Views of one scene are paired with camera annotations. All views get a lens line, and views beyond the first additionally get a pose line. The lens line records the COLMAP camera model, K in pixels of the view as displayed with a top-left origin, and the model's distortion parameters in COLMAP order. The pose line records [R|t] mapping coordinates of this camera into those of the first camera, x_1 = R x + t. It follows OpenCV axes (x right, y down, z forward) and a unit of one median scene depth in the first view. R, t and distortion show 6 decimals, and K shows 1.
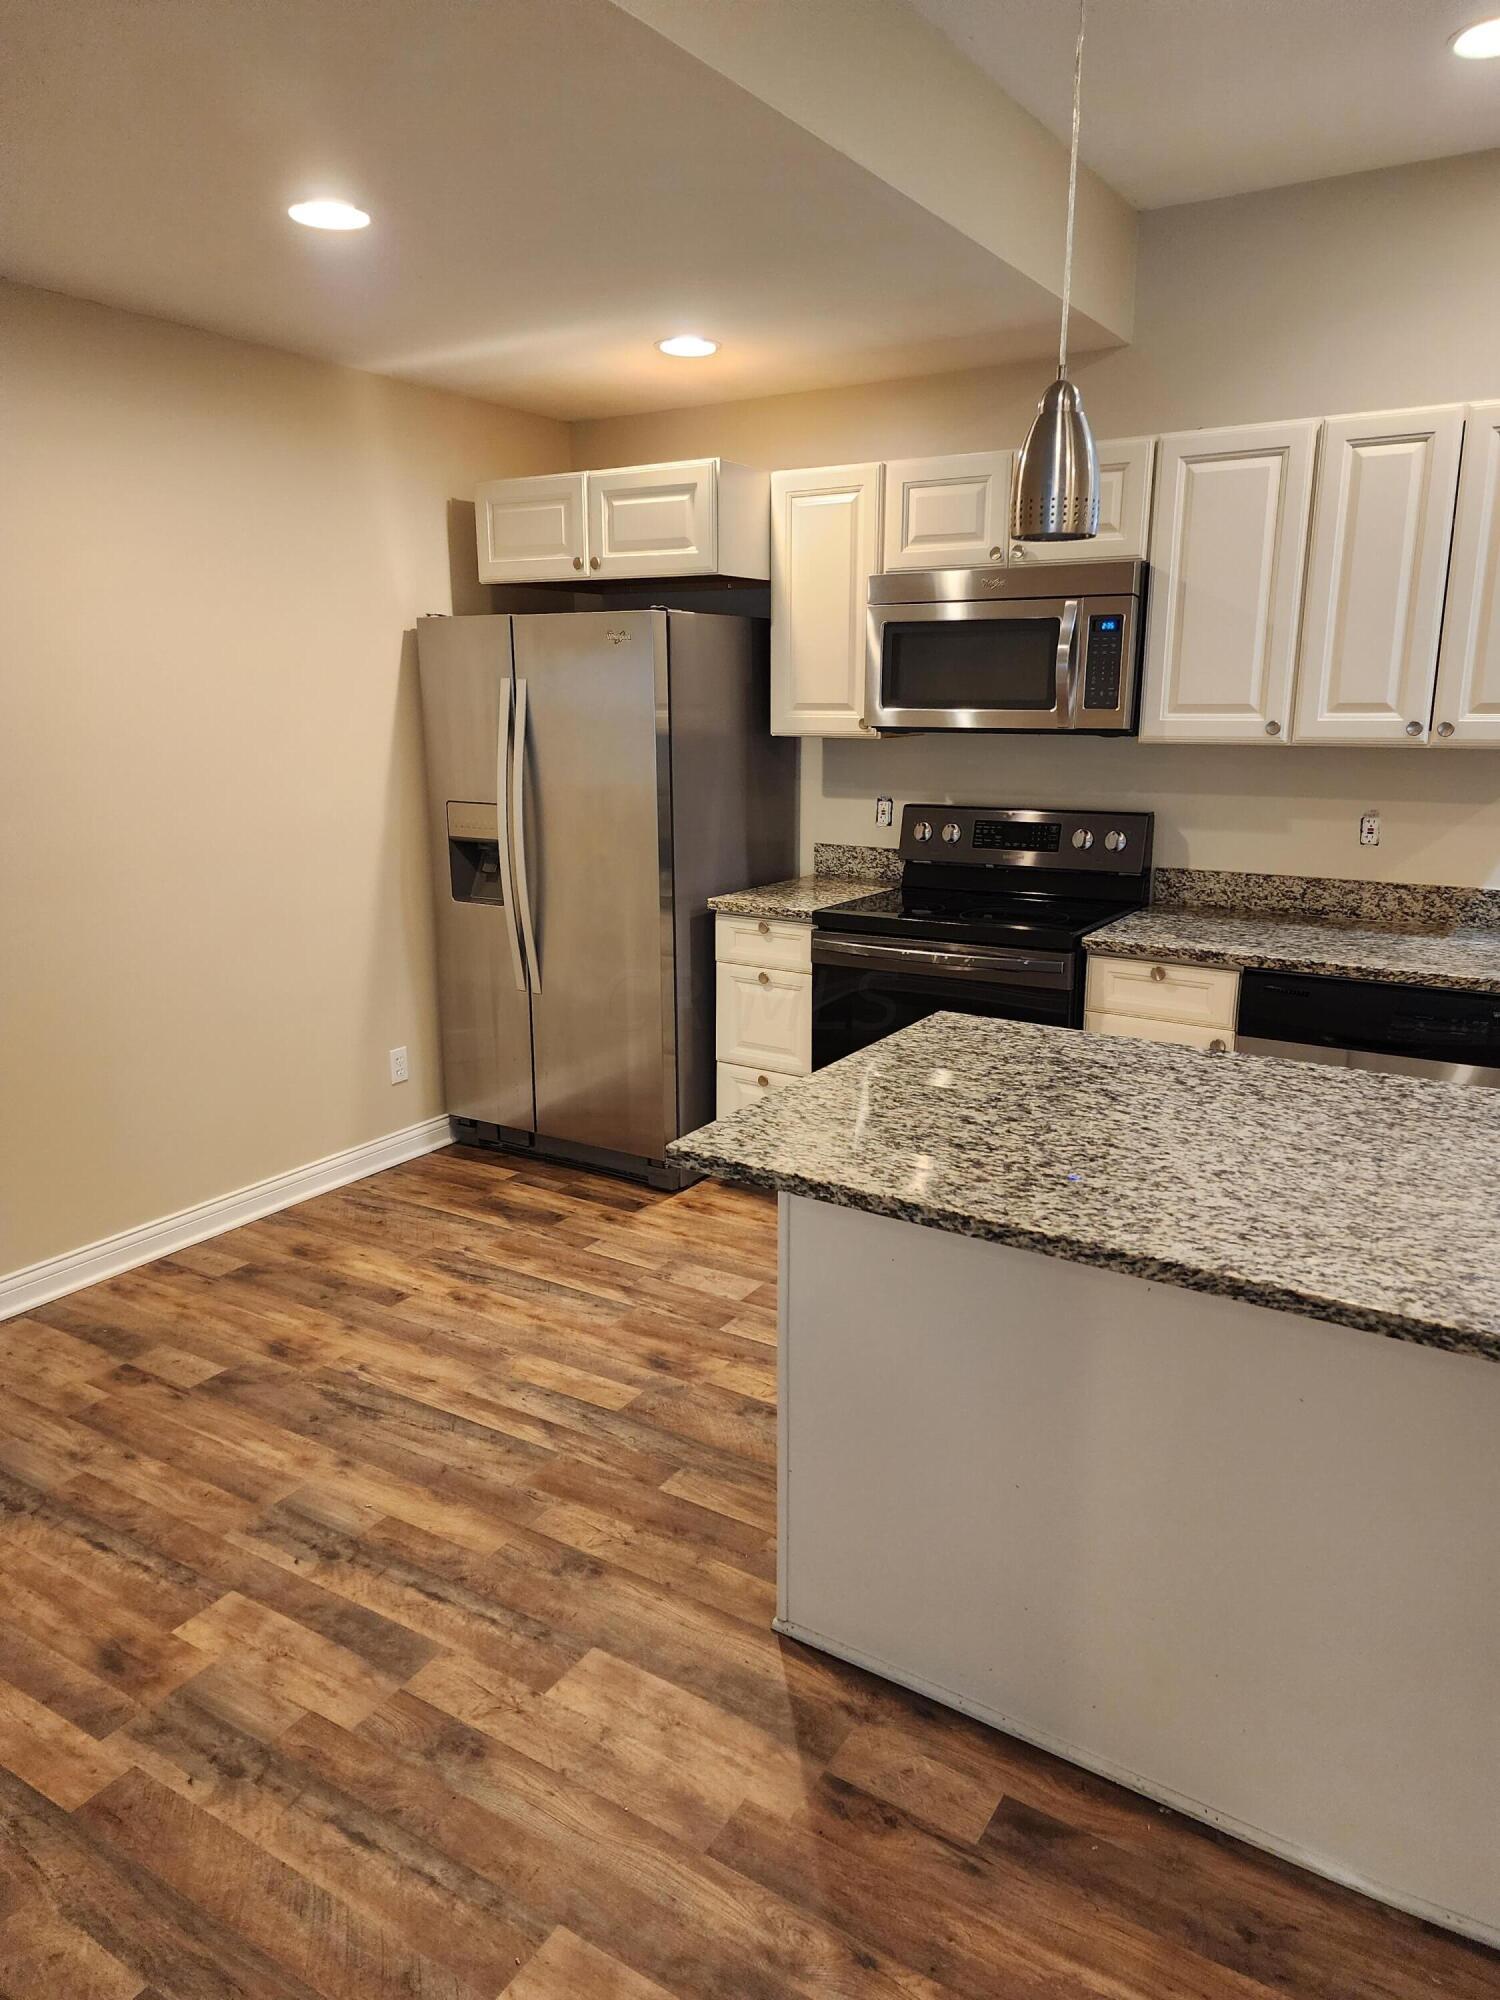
lens RADIAL K [[1354.6, 0, 750.0], [0, 1354.6, 1000.0], [0, 0, 1]] dist [0.030146, 0.000434]
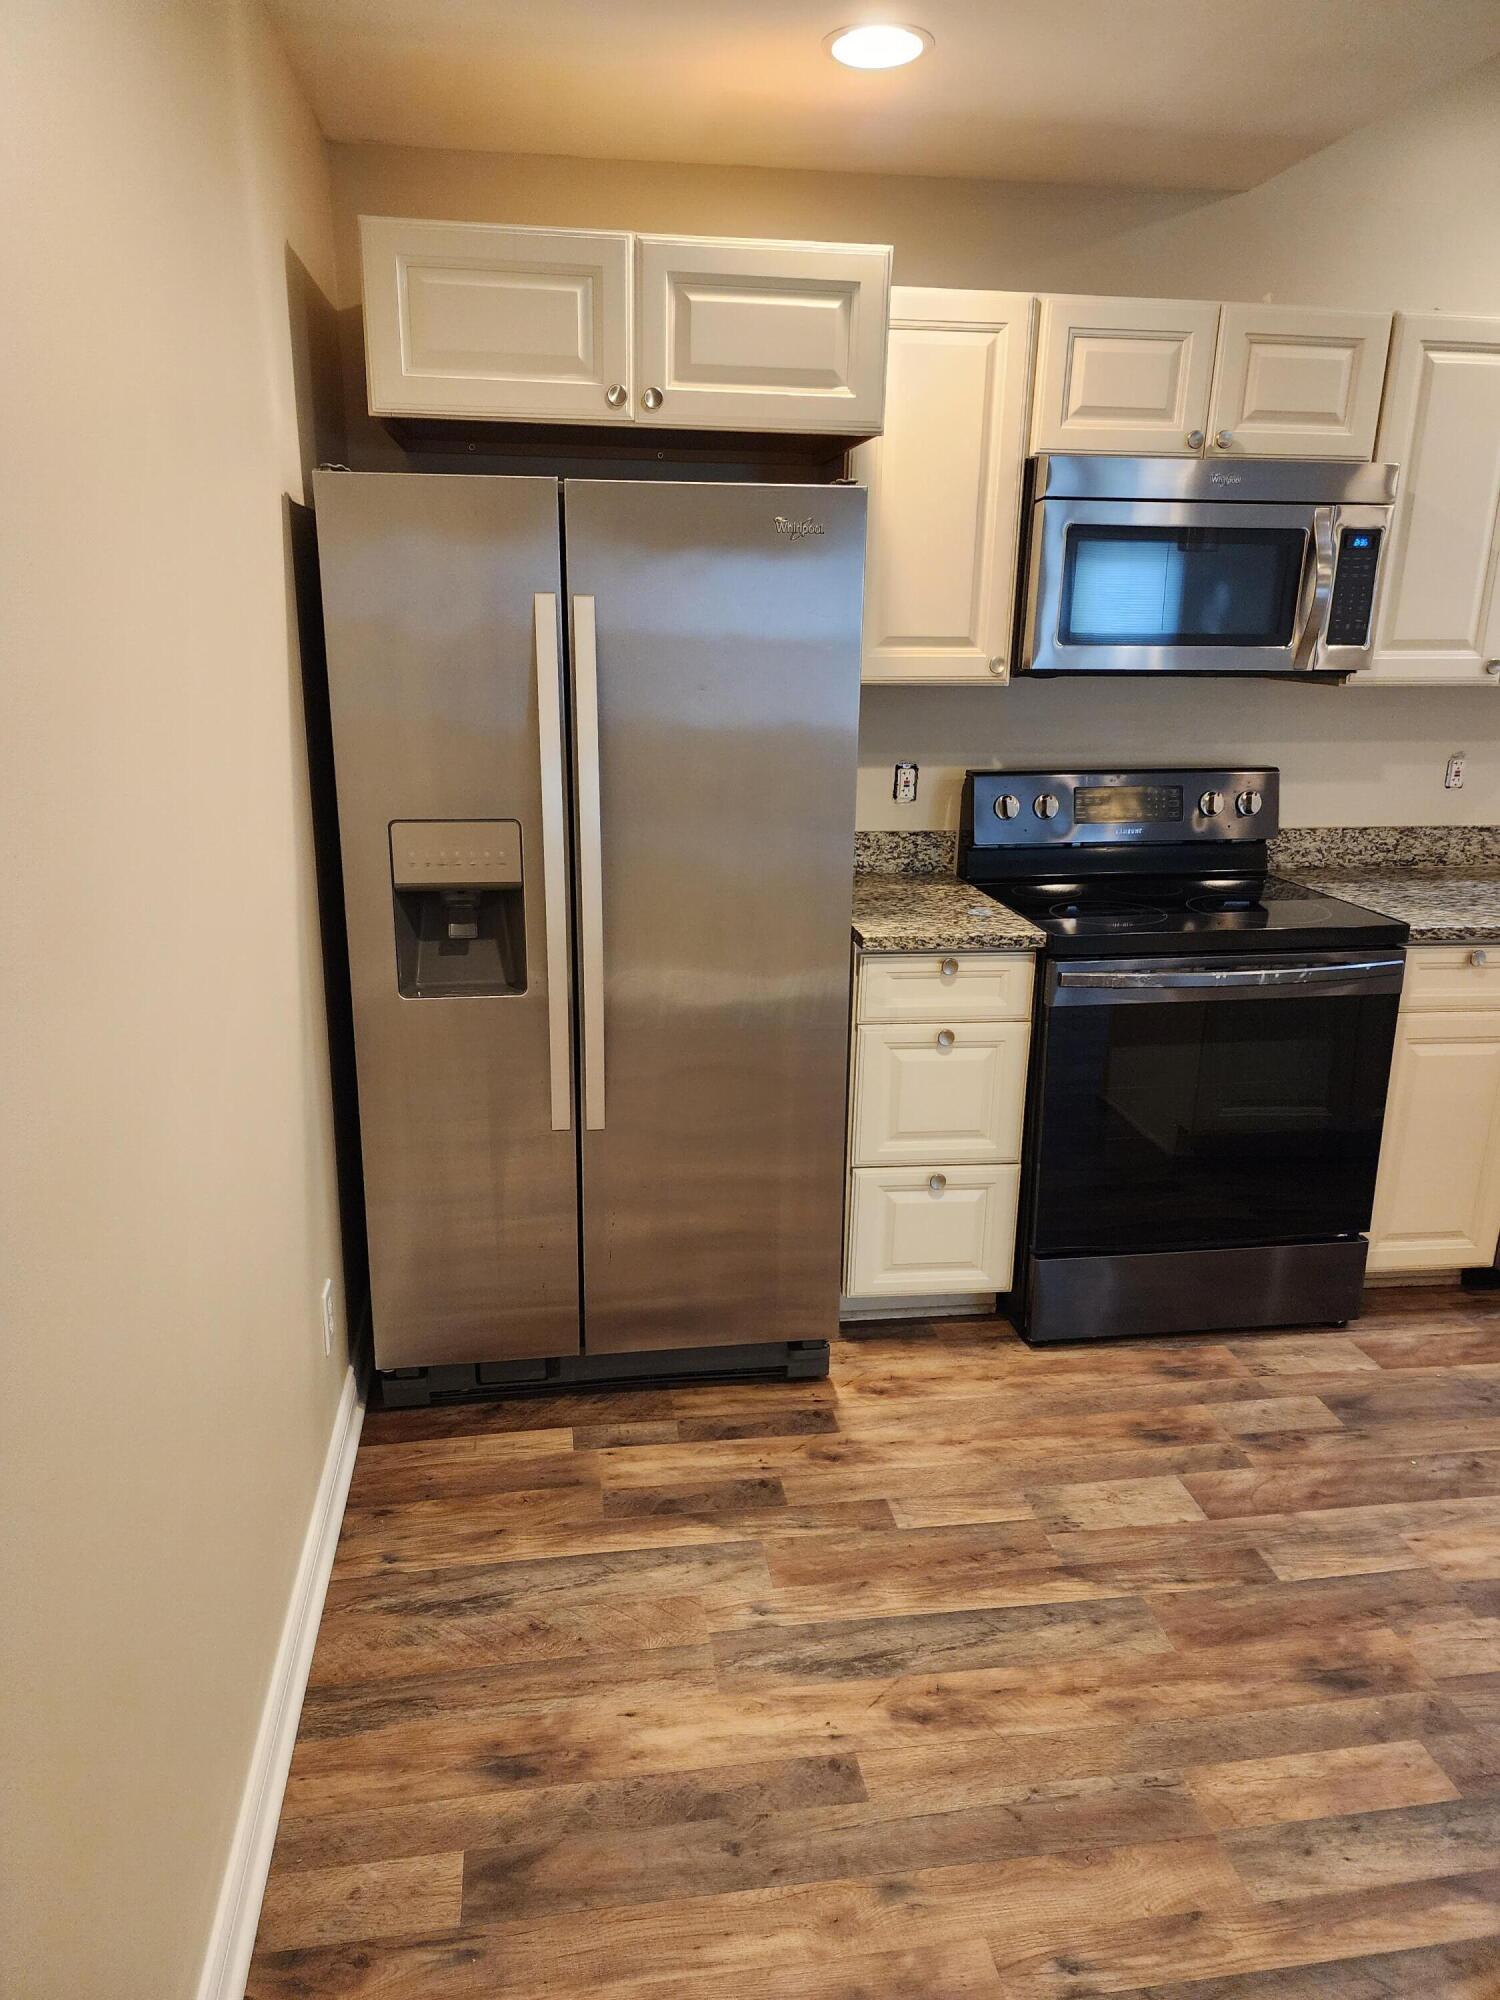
lens RADIAL K [[1376.4, 0, 742.7], [0, 1376.4, 972.4], [0, 0, 1]] dist [0.059955, -0.052706]
pose [[0.760817, -0.153392, 0.630578, -0.529858], [0.131551, 0.987945, 0.081603, -0.125561], [-0.635494, 0.020868, 0.771824, 0.543892]]
